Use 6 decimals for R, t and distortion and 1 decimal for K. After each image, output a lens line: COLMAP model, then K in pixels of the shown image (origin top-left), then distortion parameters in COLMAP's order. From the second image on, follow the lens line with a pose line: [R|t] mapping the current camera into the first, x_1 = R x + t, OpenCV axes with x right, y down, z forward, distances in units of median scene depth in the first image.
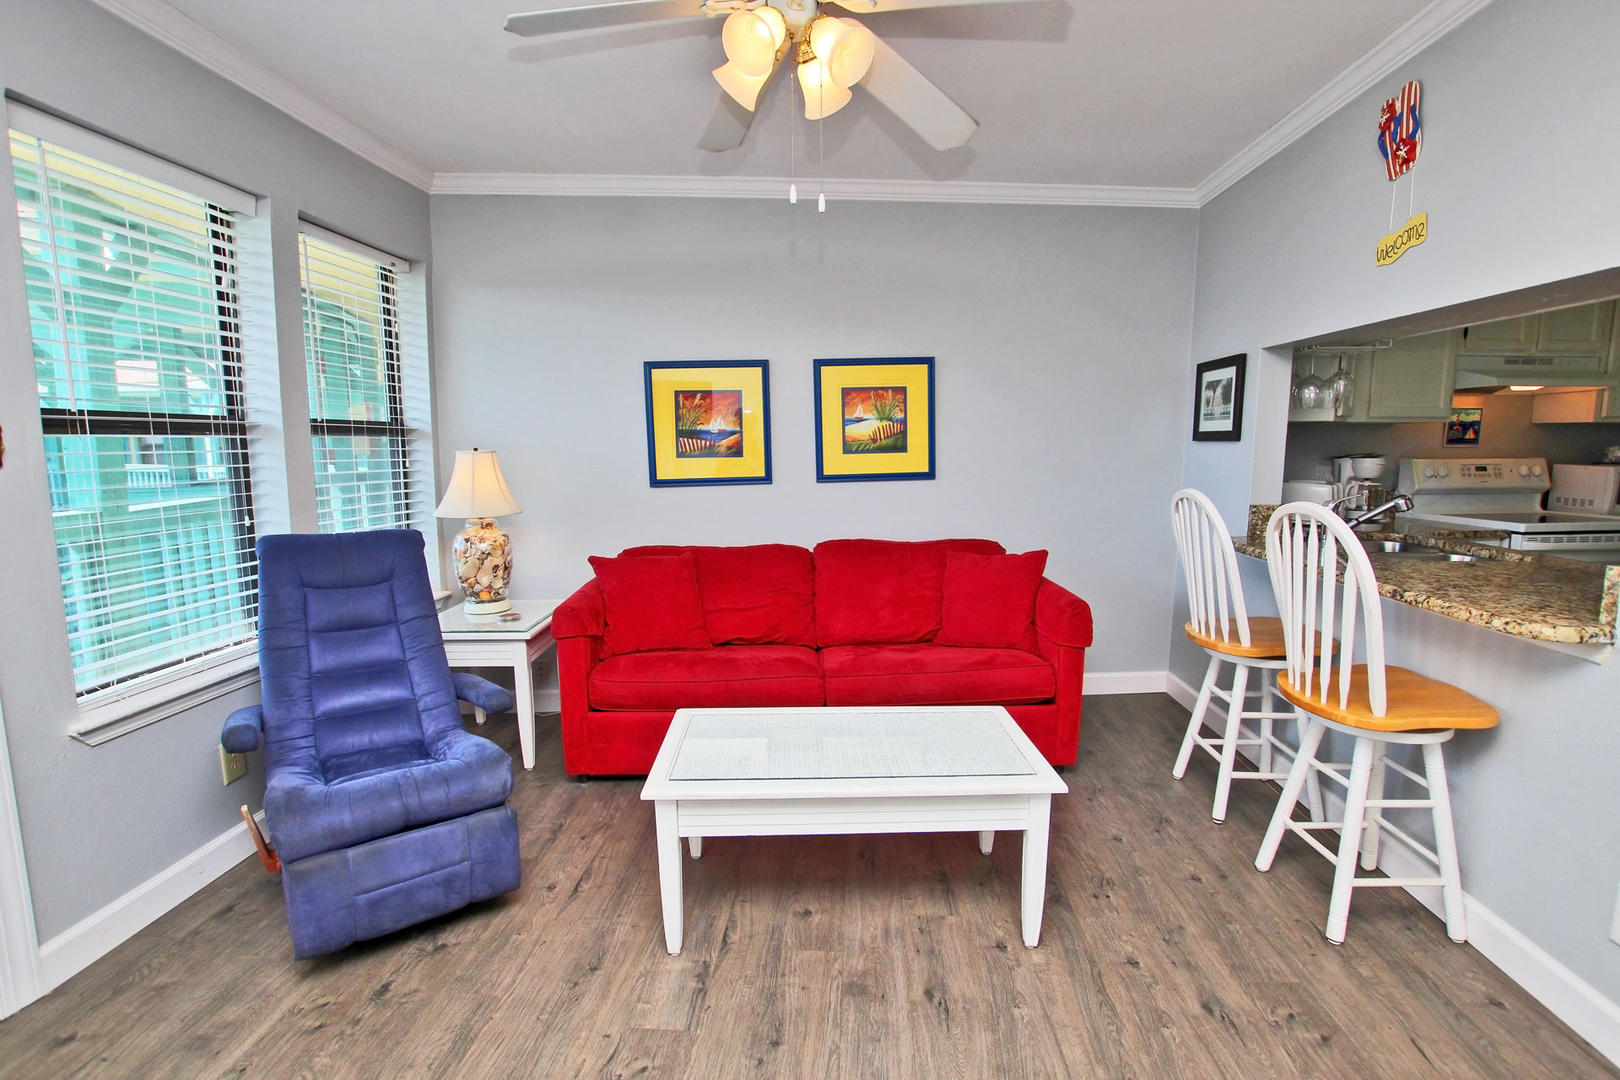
lens RADIAL K [[754.8, 0, 811.7], [0, 754.8, 548.6], [0, 0, 1]] dist [-0.029454, 0.002223]
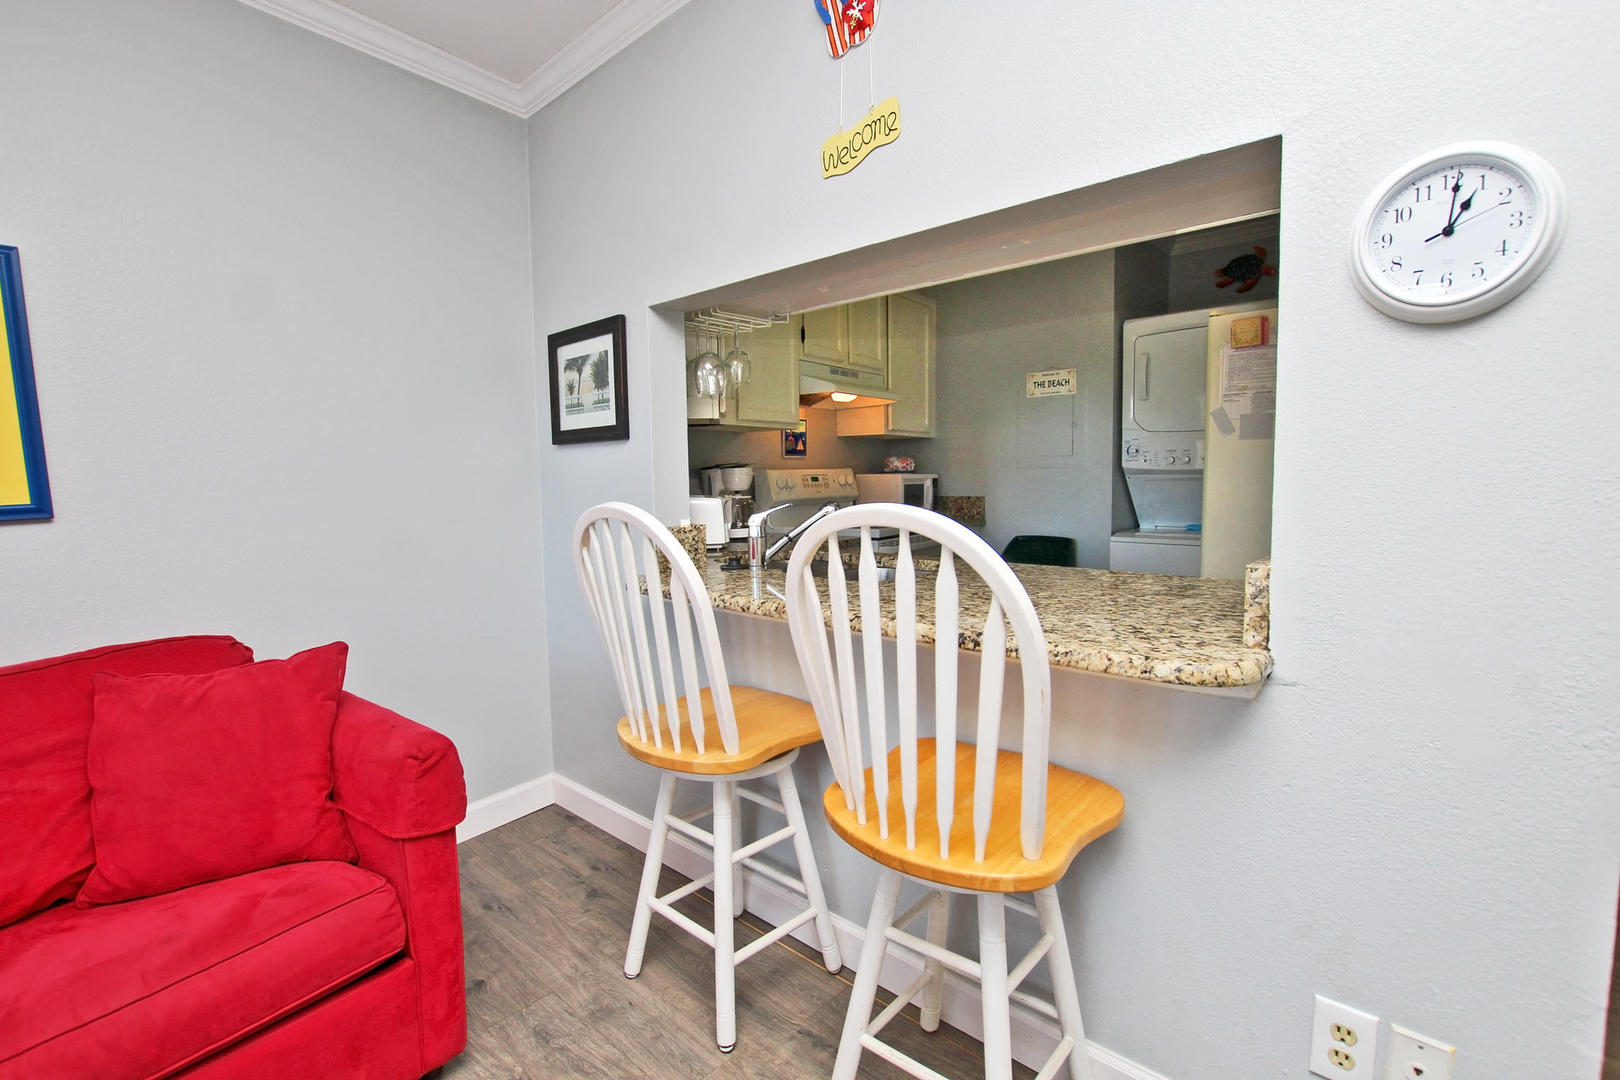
lens RADIAL K [[754.8, 0, 817.5], [0, 754.8, 546.7], [0, 0, 1]] dist [-0.029454, 0.002223]
pose [[0.627033, -0.080135, 0.774860, 0.122310], [0.121905, 0.992534, 0.003998, -0.023654], [-0.769395, 0.091953, 0.632120, 0.411683]]
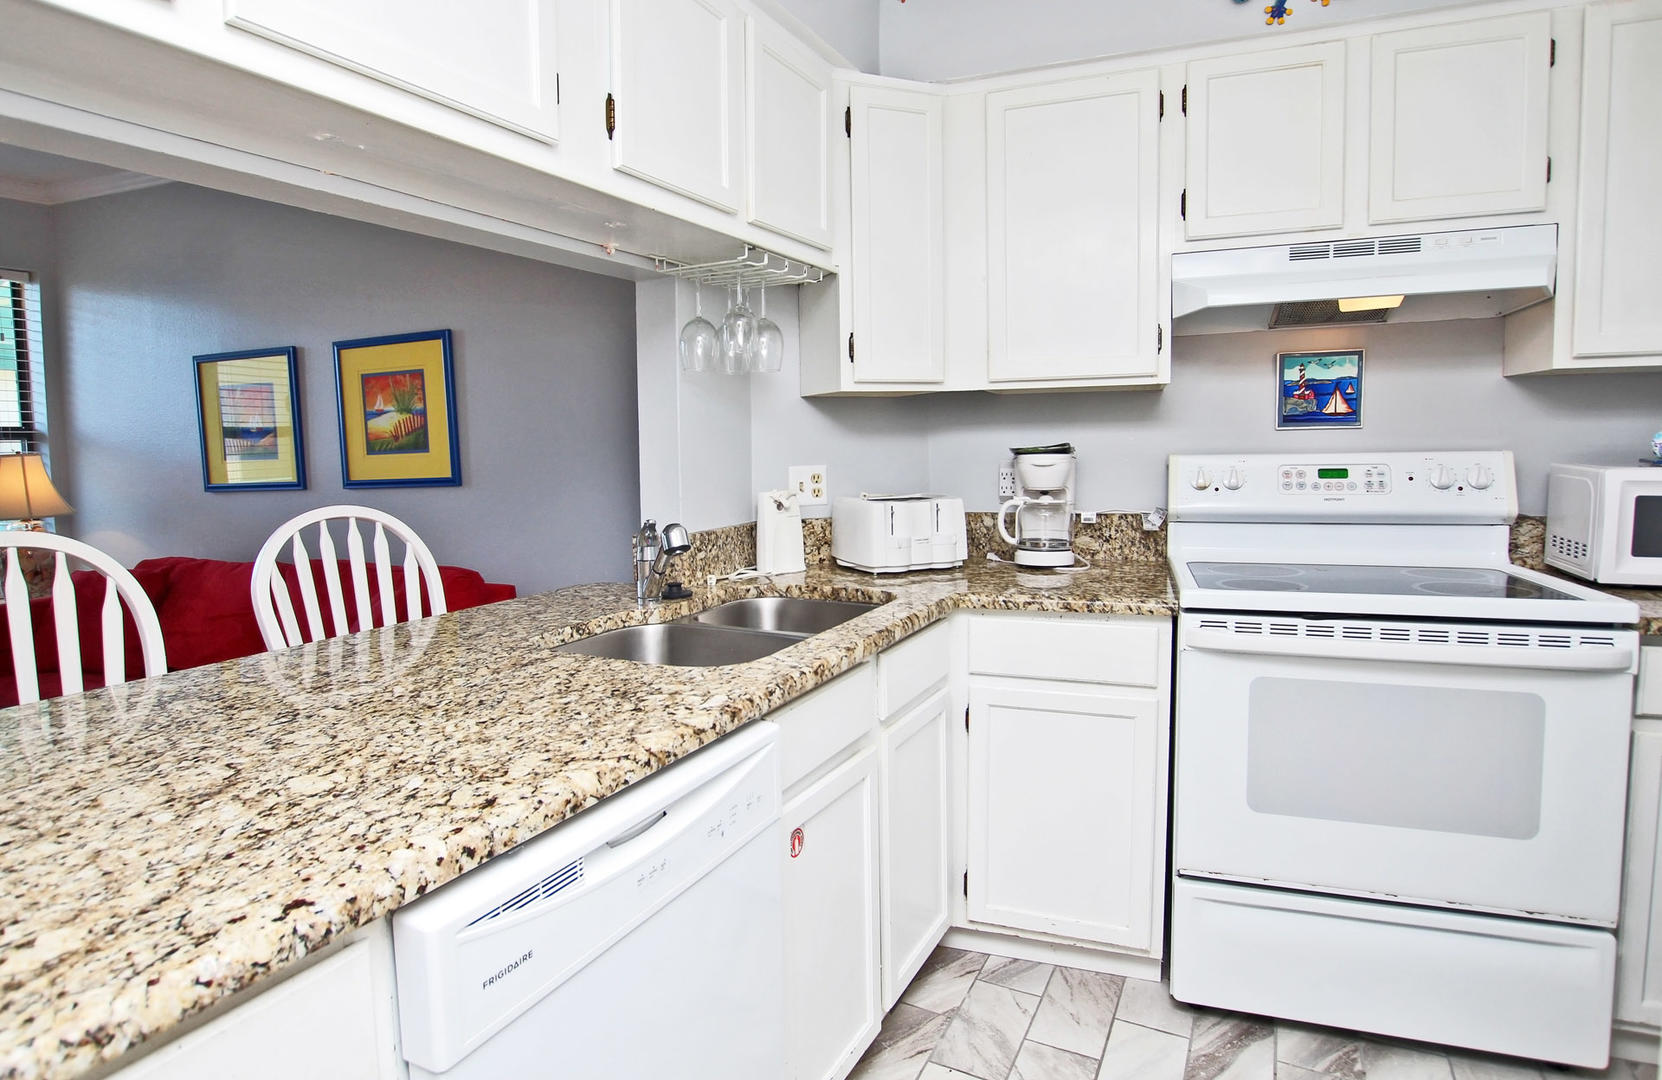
lens RADIAL K [[907.0, 0, 784.7], [0, 907.0, 515.6], [0, 0, 1]] dist [-0.024484, -0.000350]
pose [[0.902491, 0.023813, -0.430049, 0.968904], [-0.047531, 0.997878, -0.044491, -0.041190], [0.428077, 0.060594, 0.901709, 0.348245]]
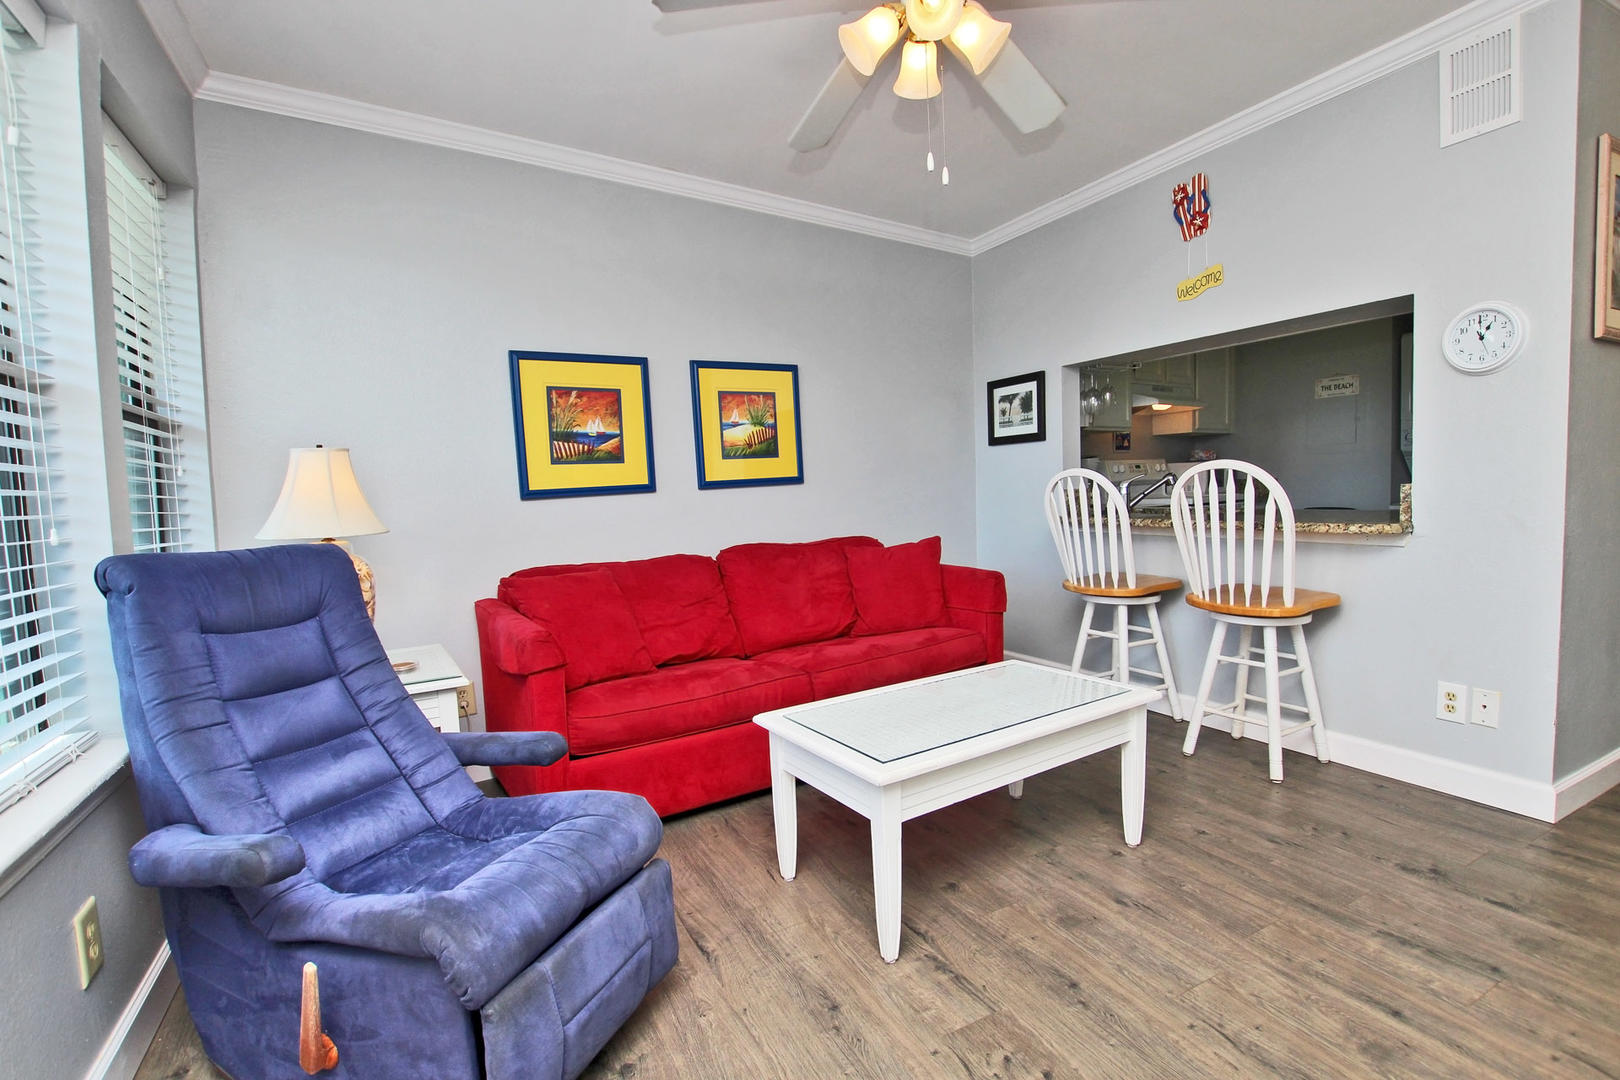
lens RADIAL K [[754.8, 0, 817.2], [0, 754.8, 548.2], [0, 0, 1]] dist [-0.029454, 0.002223]
pose [[0.852189, -0.069068, 0.518656, -0.403108], [0.106089, 0.993469, -0.042016, 0.045522], [-0.512366, 0.090829, 0.853950, 0.136685]]
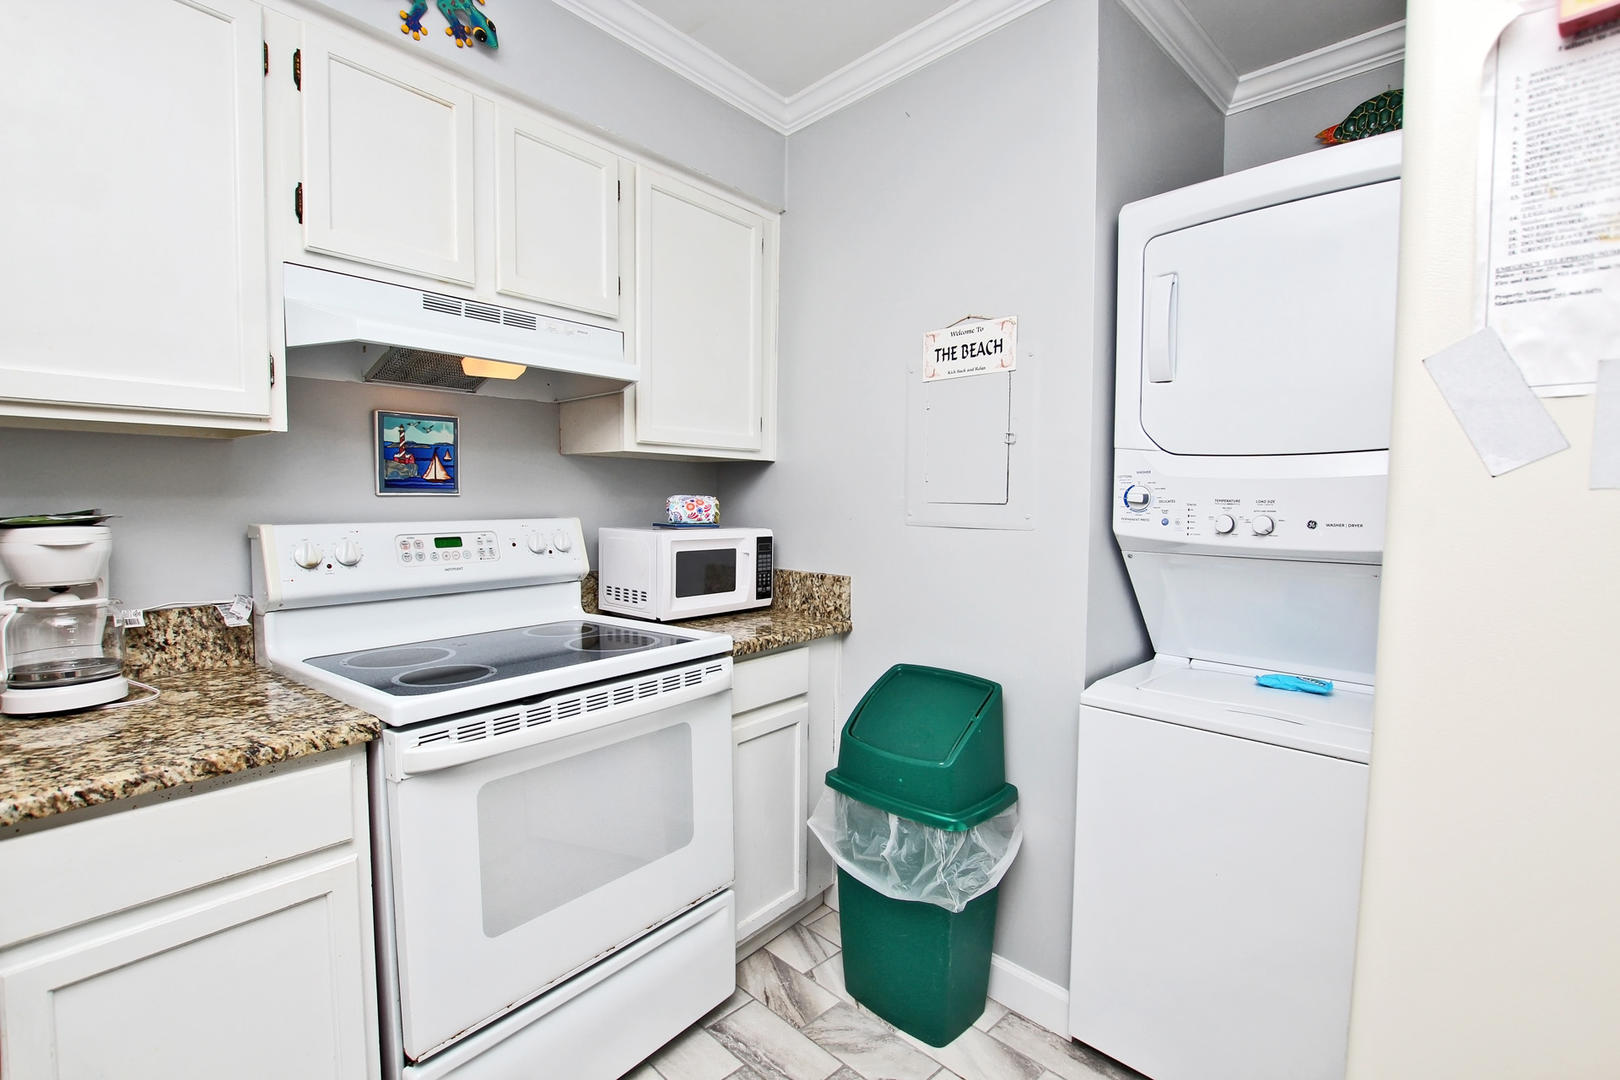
lens RADIAL K [[754.8, 0, 814.9], [0, 754.8, 546.1], [0, 0, 1]] dist [-0.029454, 0.002223]
pose [[0.672116, -0.037573, 0.739492, 0.821390], [0.092644, 0.995131, -0.033641, -0.078002], [-0.734627, 0.091120, 0.672324, 0.579786]]
